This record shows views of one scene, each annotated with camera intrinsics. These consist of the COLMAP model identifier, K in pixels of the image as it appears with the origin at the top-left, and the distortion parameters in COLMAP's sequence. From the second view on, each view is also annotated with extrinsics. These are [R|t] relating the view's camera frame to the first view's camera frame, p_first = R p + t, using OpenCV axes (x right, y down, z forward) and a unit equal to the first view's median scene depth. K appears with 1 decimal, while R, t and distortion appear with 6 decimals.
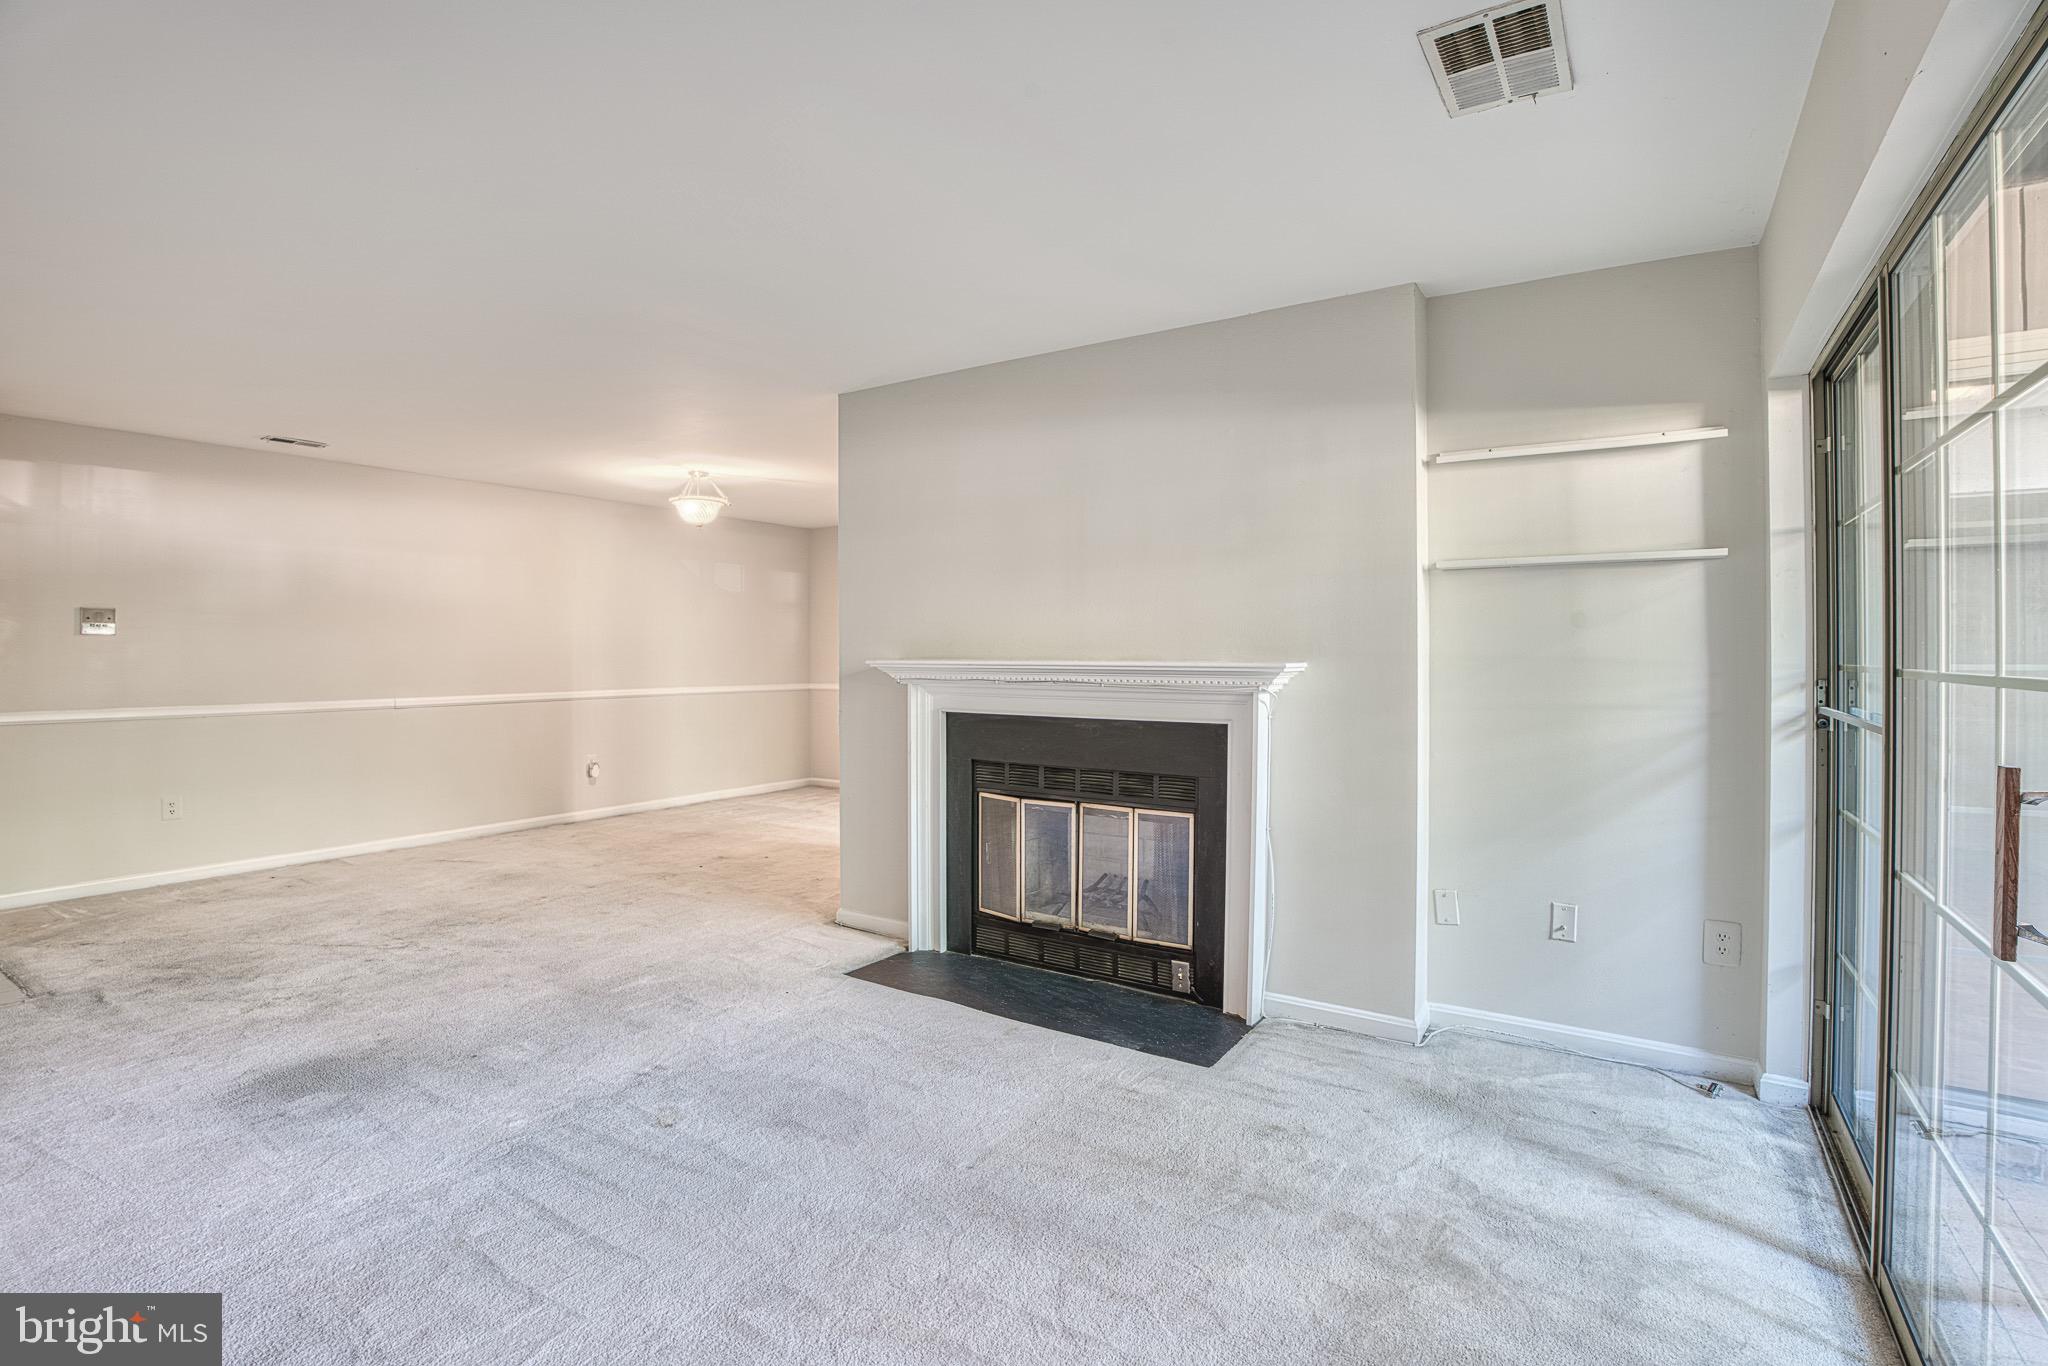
lens RADIAL K [[966.7, 0, 1024.0], [0, 966.7, 683.0], [0, 0, 1]] dist [-0.074893, 0.027167]
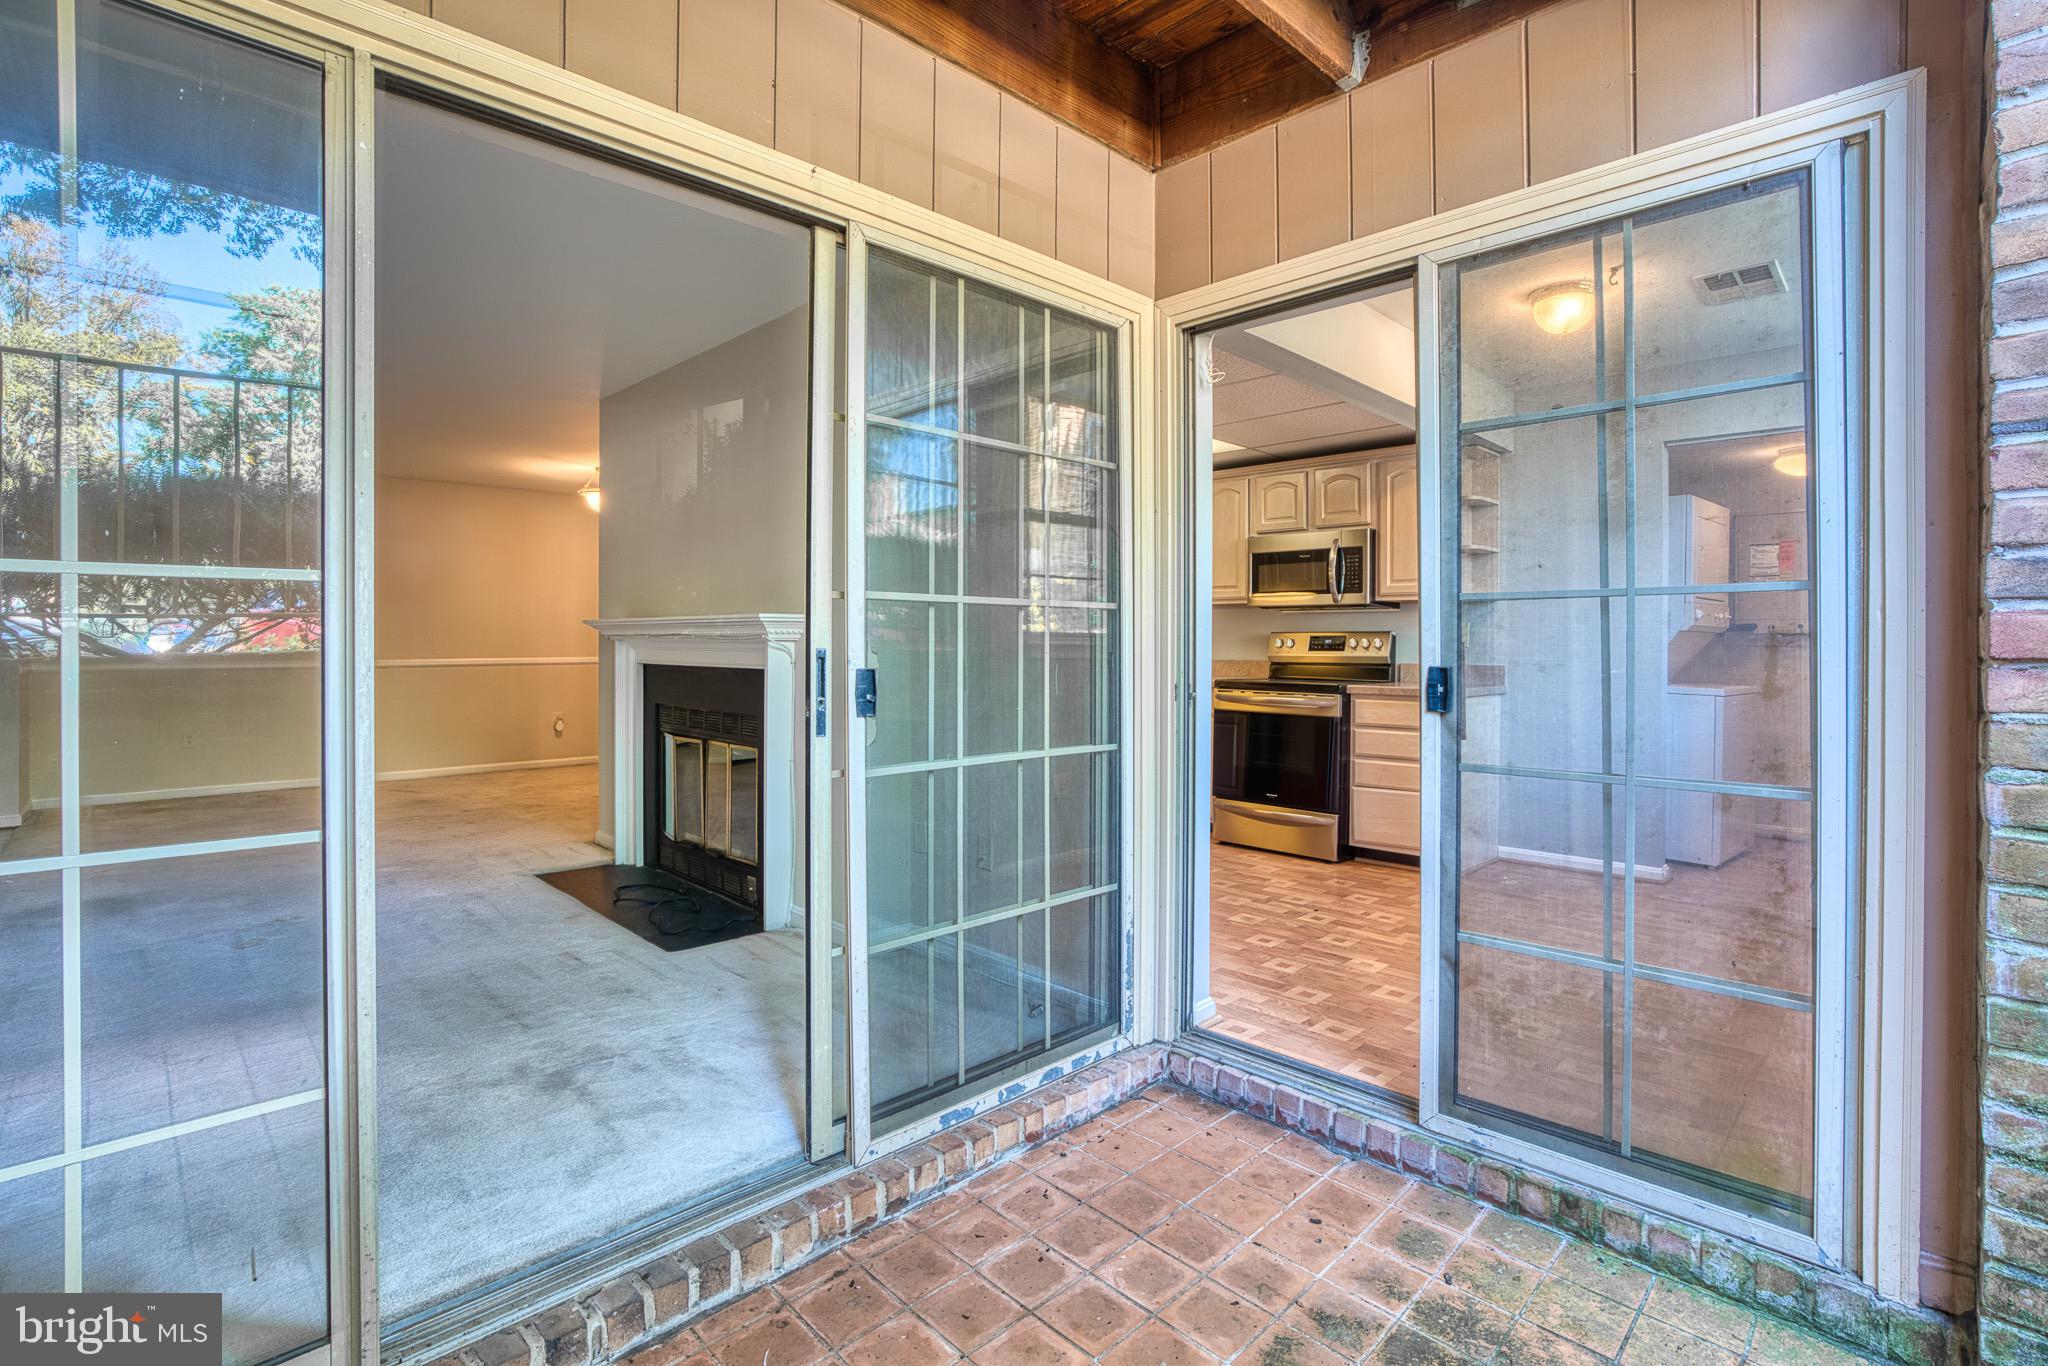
lens RADIAL K [[966.7, 0, 1024.0], [0, 966.7, 683.0], [0, 0, 1]] dist [-0.074893, 0.027167]
pose [[0.977489, 0.015082, -0.210444, 0.627812], [-0.013472, 0.999868, 0.009081, 0.038084], [0.210554, -0.006042, 0.977564, -0.043287]]
